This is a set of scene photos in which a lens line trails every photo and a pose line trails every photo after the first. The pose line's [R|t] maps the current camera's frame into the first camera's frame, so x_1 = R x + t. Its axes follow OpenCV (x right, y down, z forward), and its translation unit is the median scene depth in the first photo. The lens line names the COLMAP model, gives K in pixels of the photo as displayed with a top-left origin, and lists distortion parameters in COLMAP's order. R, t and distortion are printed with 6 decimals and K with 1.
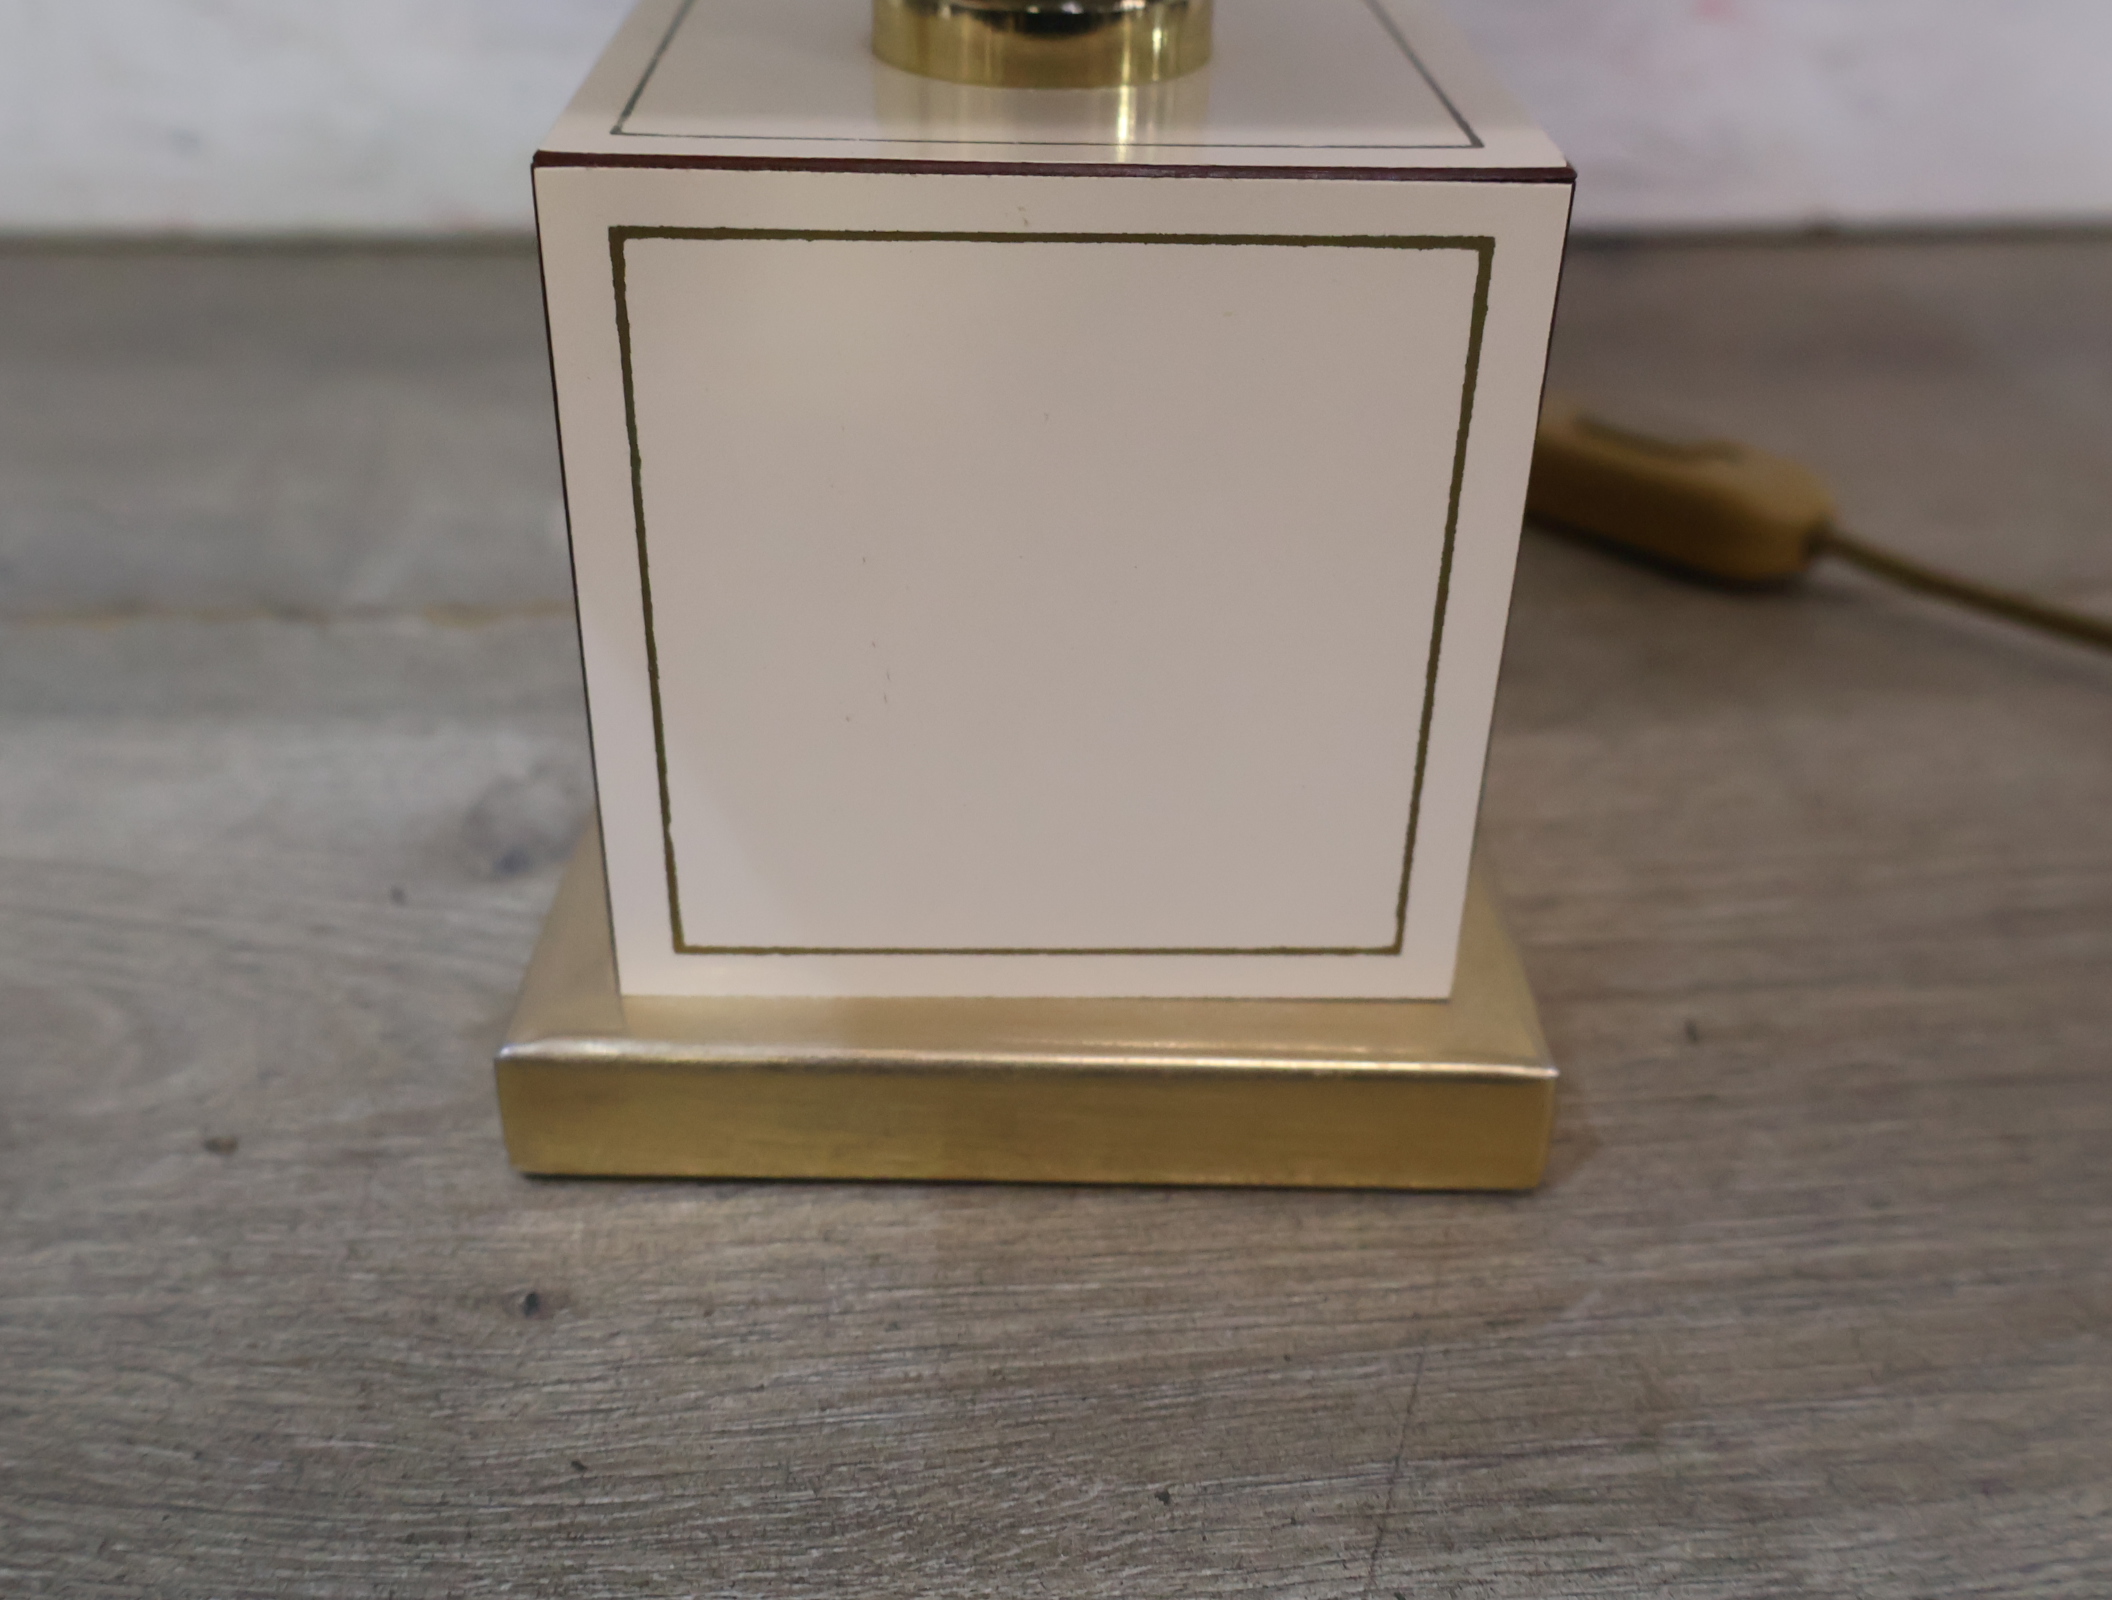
lens RADIAL K [[2070.0, 0, 1048.3], [0, 2070.0, 794.3], [0, 0, 1]] dist [0.011001, 0.000000]
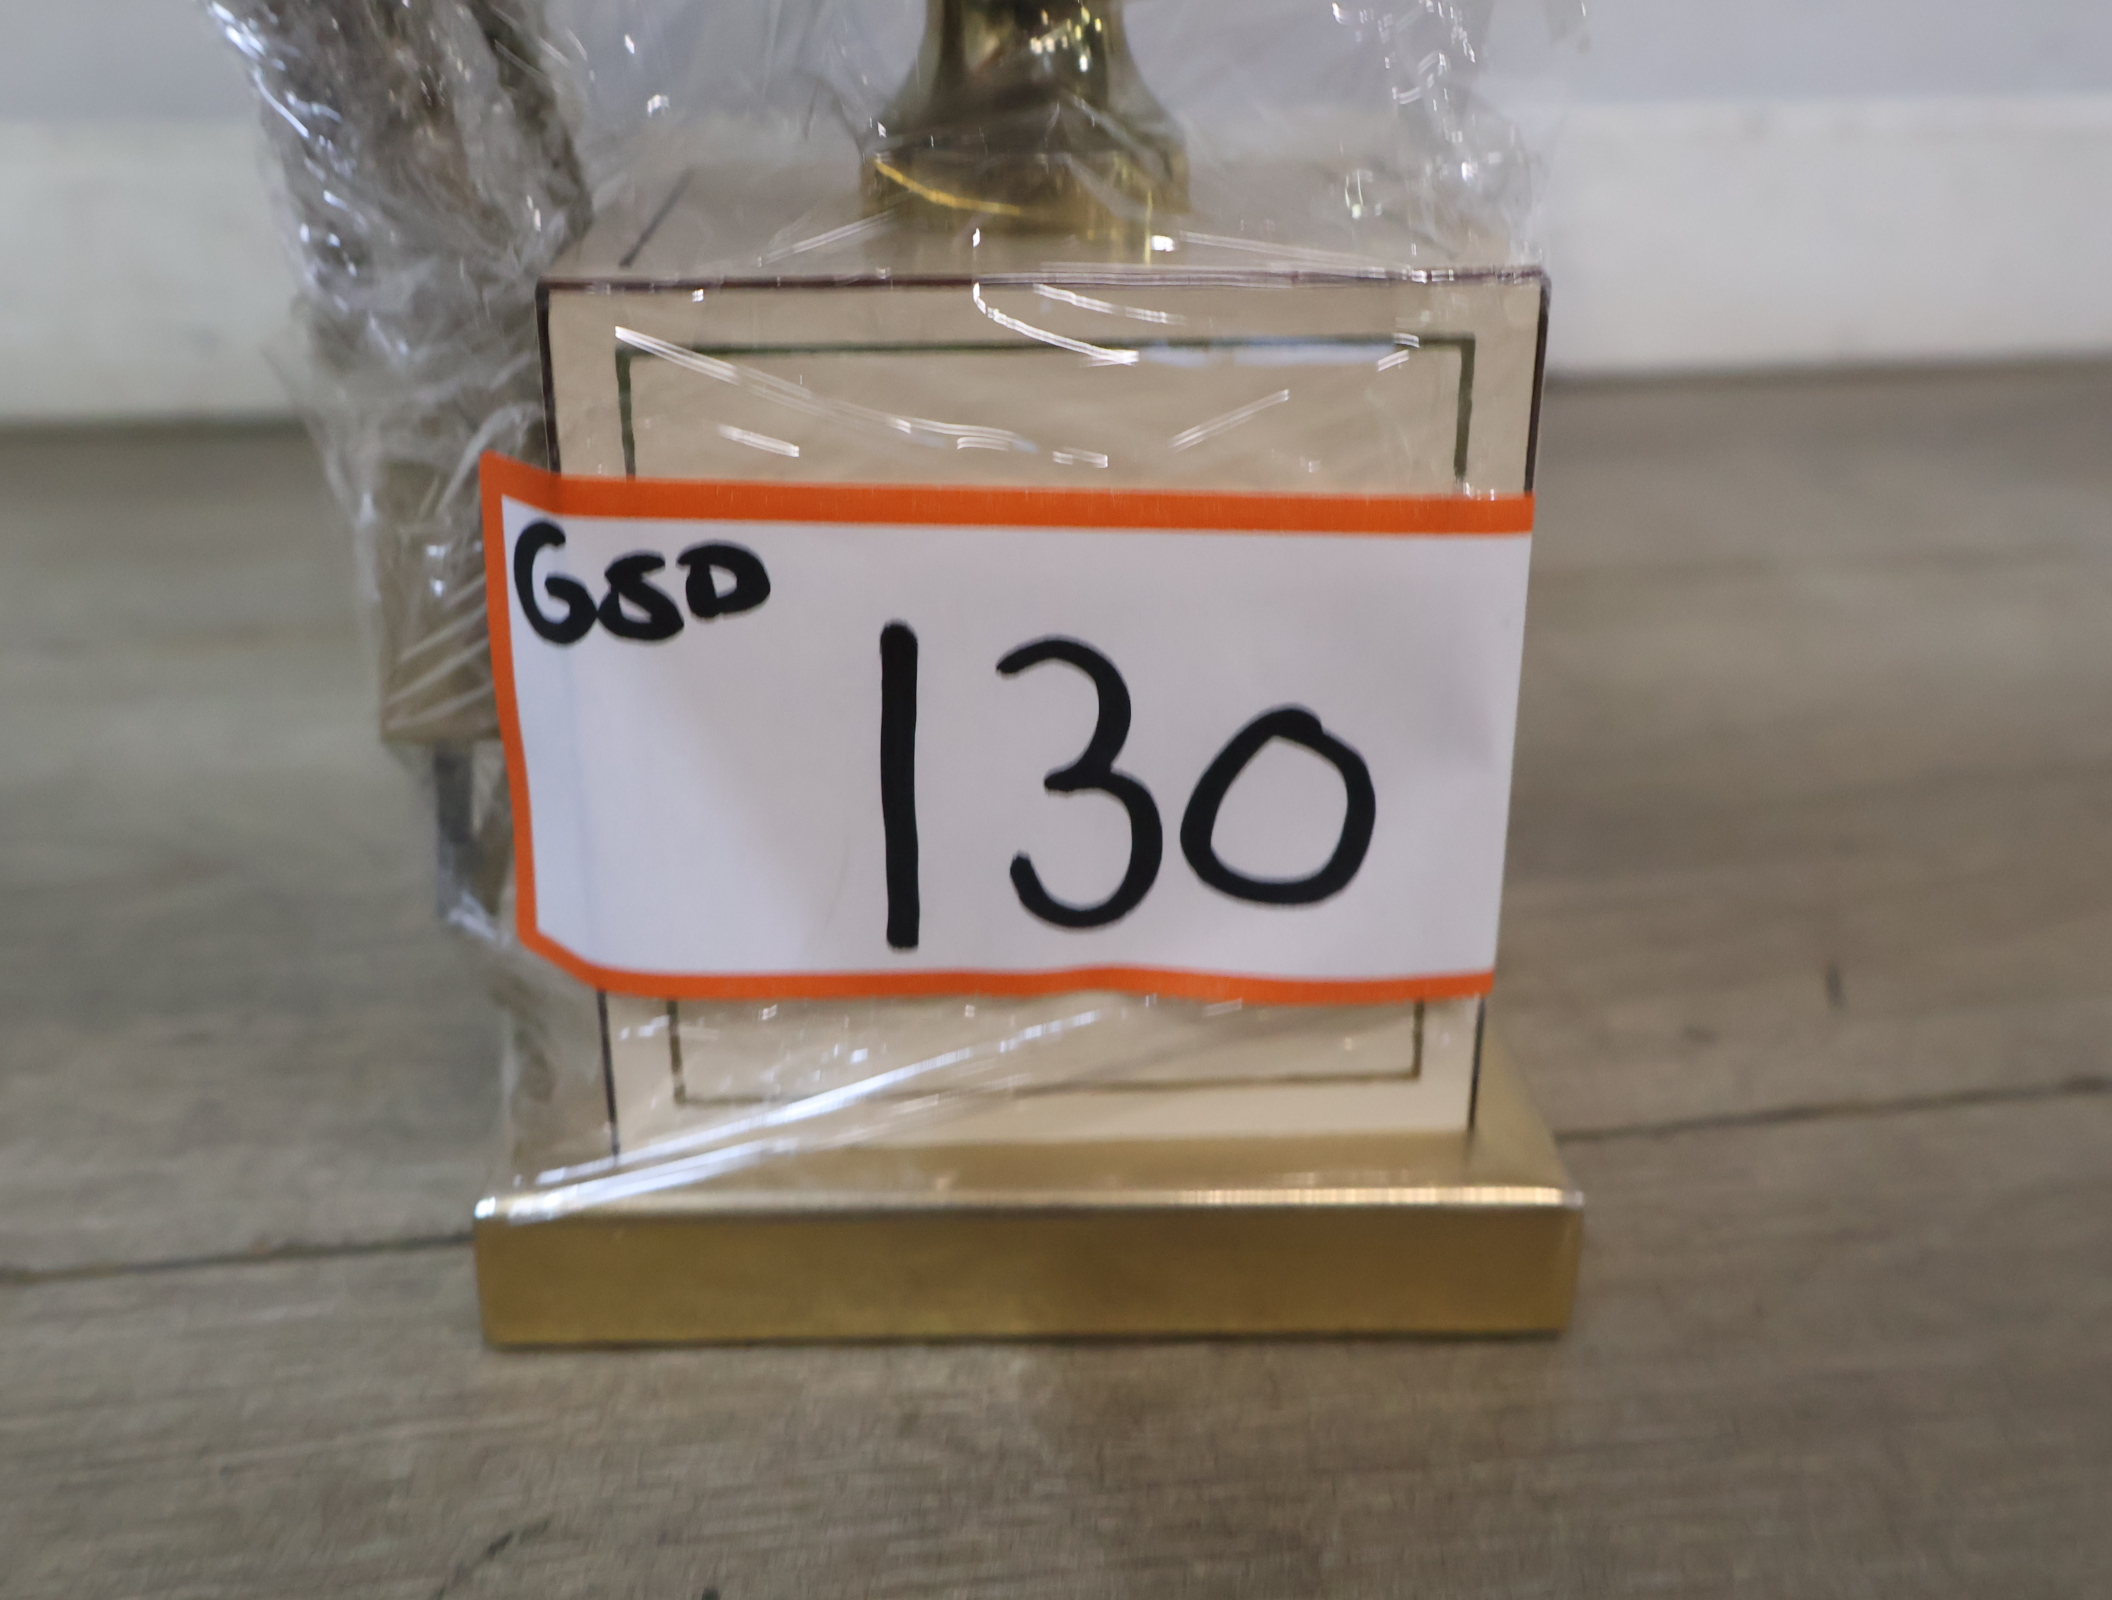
lens RADIAL K [[2070.0, 0, 1034.6], [0, 2070.0, 825.1], [0, 0, 1]] dist [0.011001, 0.000000]
pose [[0.993729, -0.053043, 0.098430, -0.149098], [0.067515, 0.986366, -0.150077, 0.339733], [-0.089128, 0.155782, 0.983762, -0.362107]]
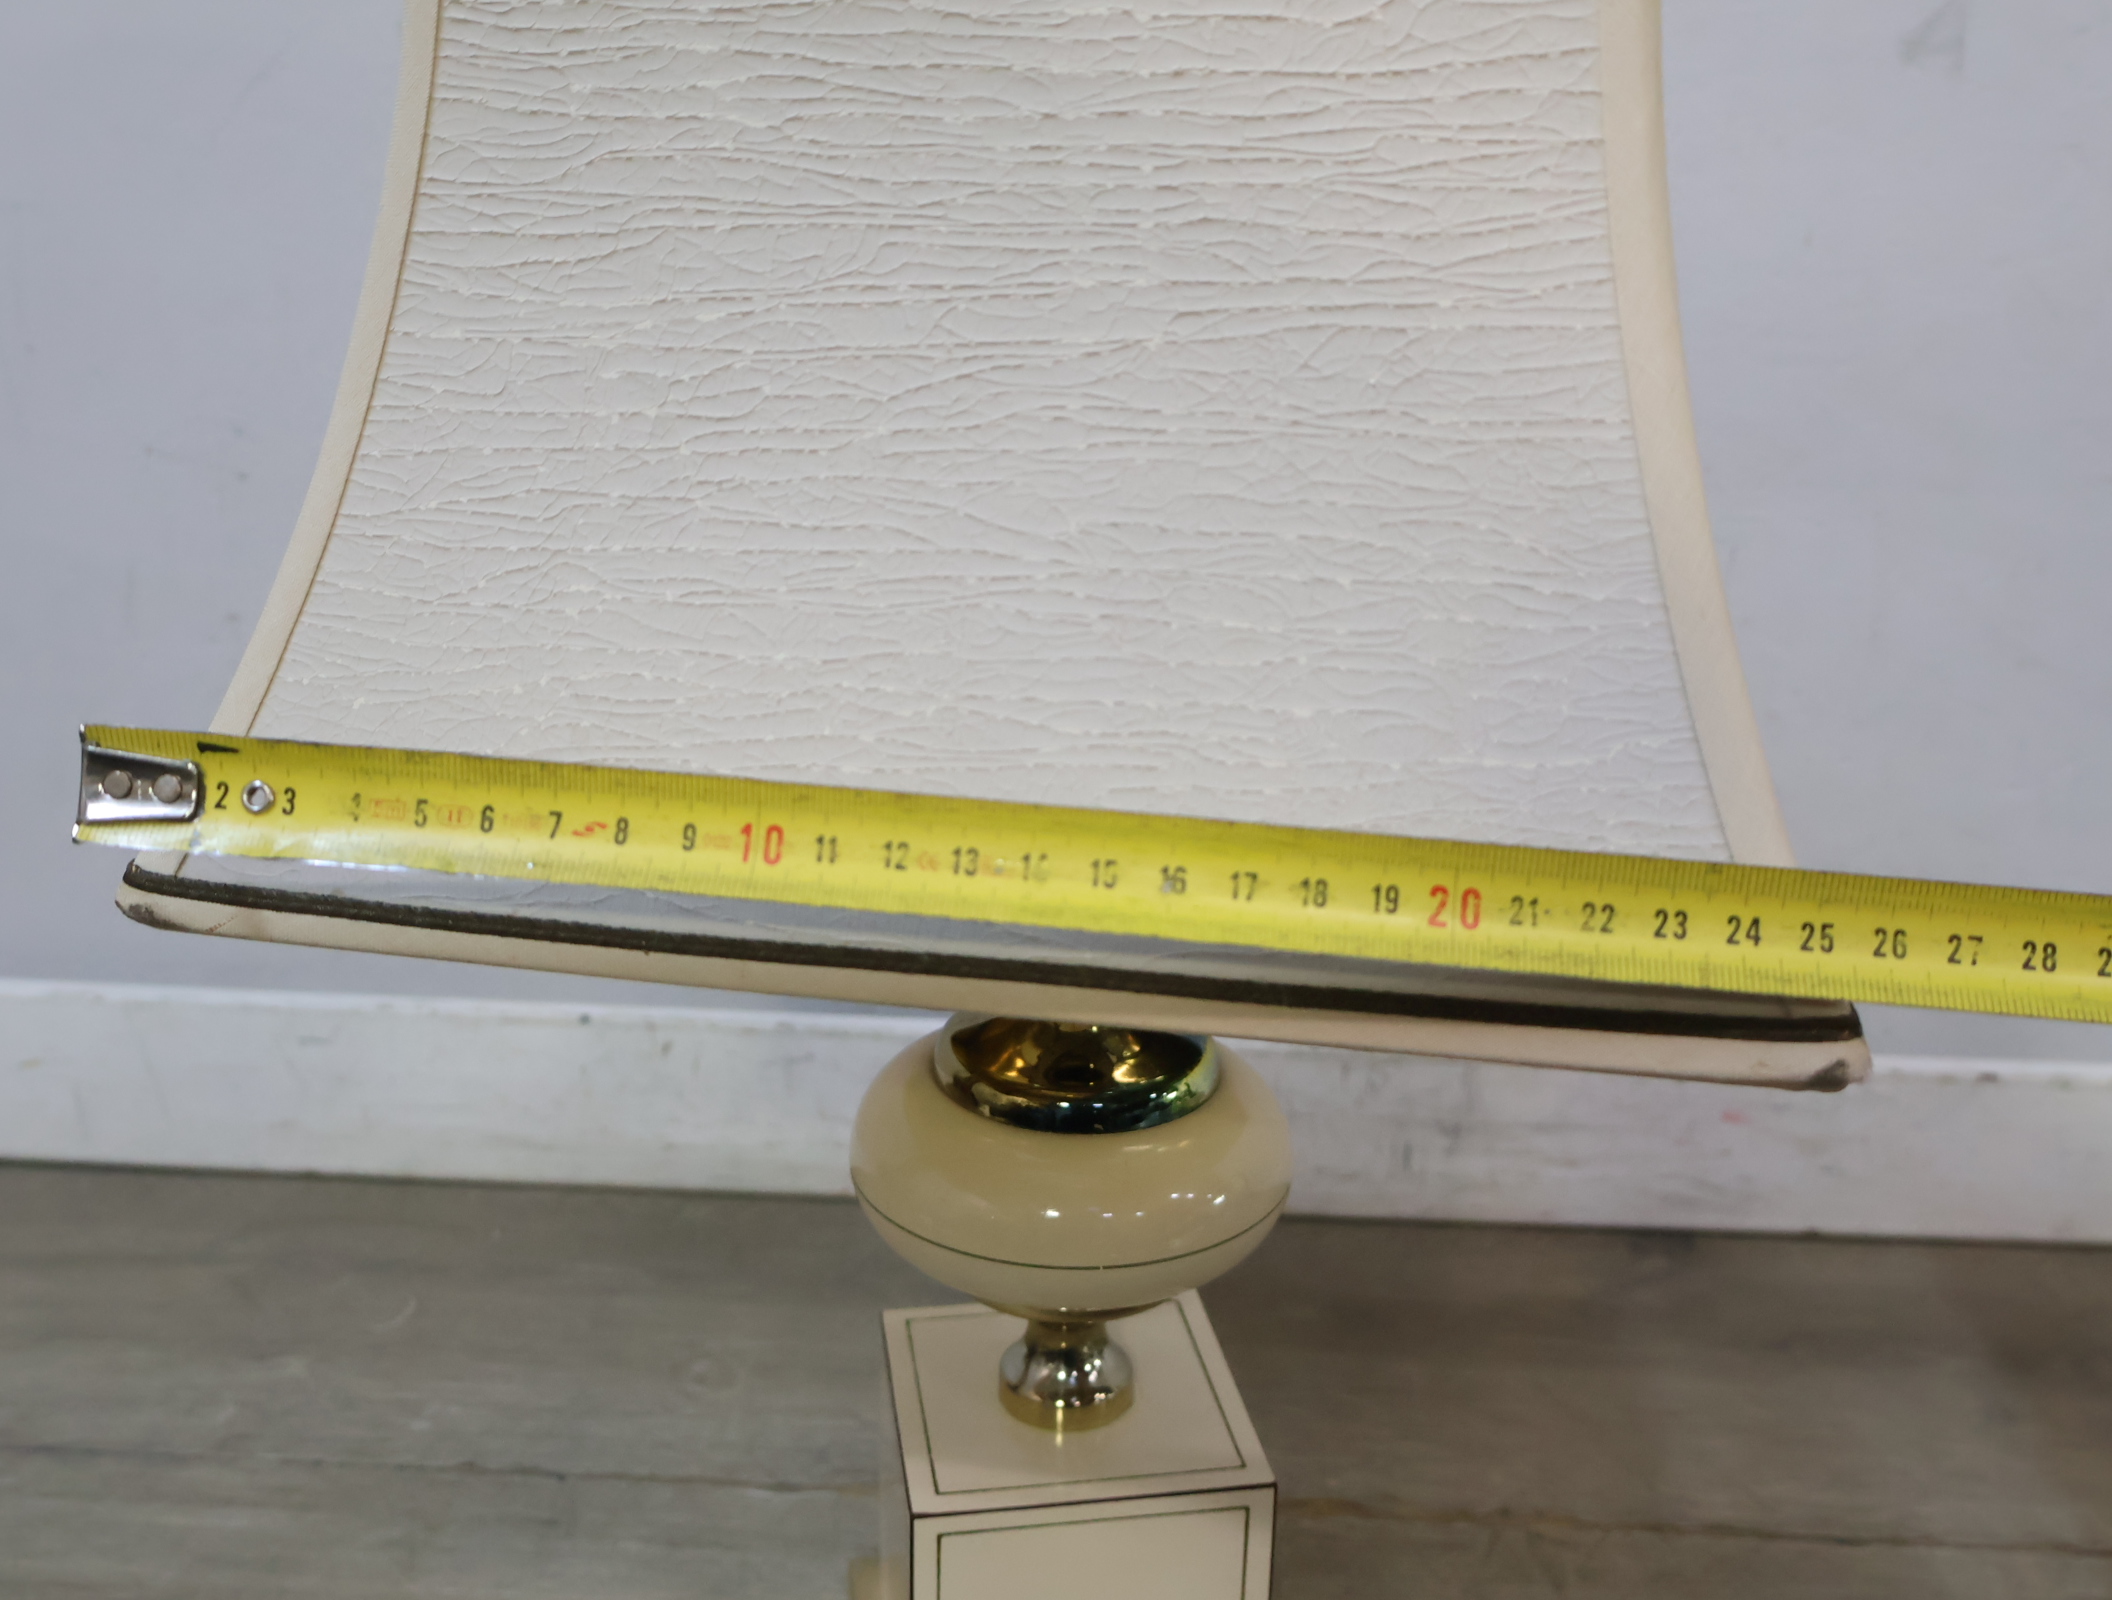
lens RADIAL K [[2070.0, 0, 1053.7], [0, 2070.0, 806.2], [0, 0, 1]] dist [0.011001, 0.000000]
pose [[0.993182, 0.036259, -0.110796, -0.119336], [-0.061824, 0.969568, -0.236889, -0.373027], [0.098834, 0.242124, 0.965198, -1.562263]]
